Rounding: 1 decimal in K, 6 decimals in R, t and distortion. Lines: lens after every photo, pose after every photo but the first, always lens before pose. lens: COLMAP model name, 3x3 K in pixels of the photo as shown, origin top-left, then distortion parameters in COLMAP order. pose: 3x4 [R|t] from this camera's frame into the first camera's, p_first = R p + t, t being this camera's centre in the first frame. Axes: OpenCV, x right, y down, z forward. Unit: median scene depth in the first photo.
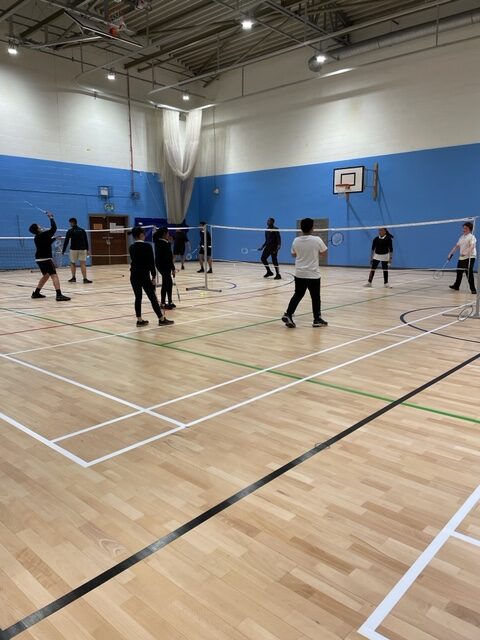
lens RADIAL K [[497.0, 0, 240.1], [0, 497.0, 310.9], [0, 0, 1]] dist [0.097508, -0.099724]
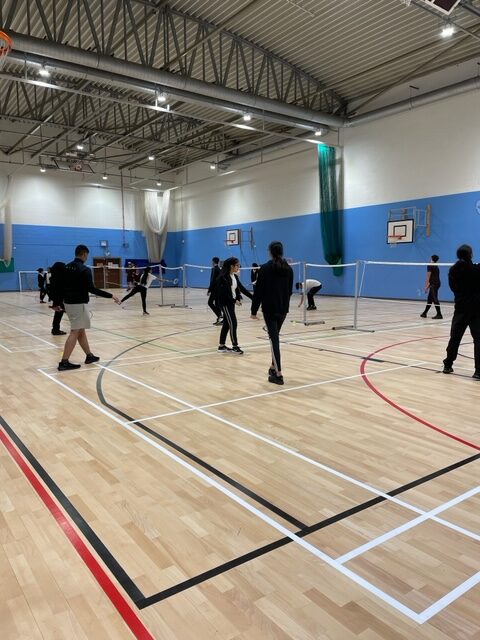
lens RADIAL K [[488.8, 0, 247.4], [0, 488.8, 318.6], [0, 0, 1]] dist [0.082159, -0.091466]
pose [[0.981031, 0.022178, -0.192577, 0.483641], [-0.032221, 0.998270, -0.049175, 0.066611], [0.191154, 0.054448, 0.980049, -0.447654]]
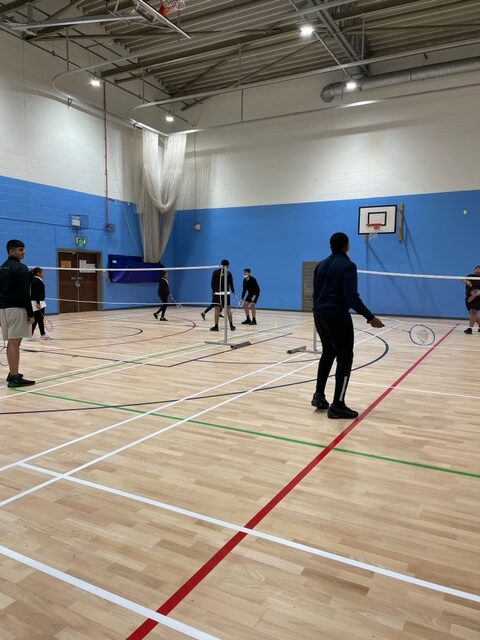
lens RADIAL K [[488.8, 0, 247.4], [0, 488.8, 318.6], [0, 0, 1]] dist [0.082159, -0.091466]
pose [[0.969945, -0.005860, 0.243255, -0.192052], [0.021286, 0.997921, -0.060835, -0.028245], [-0.242393, 0.064185, 0.968053, 0.176135]]
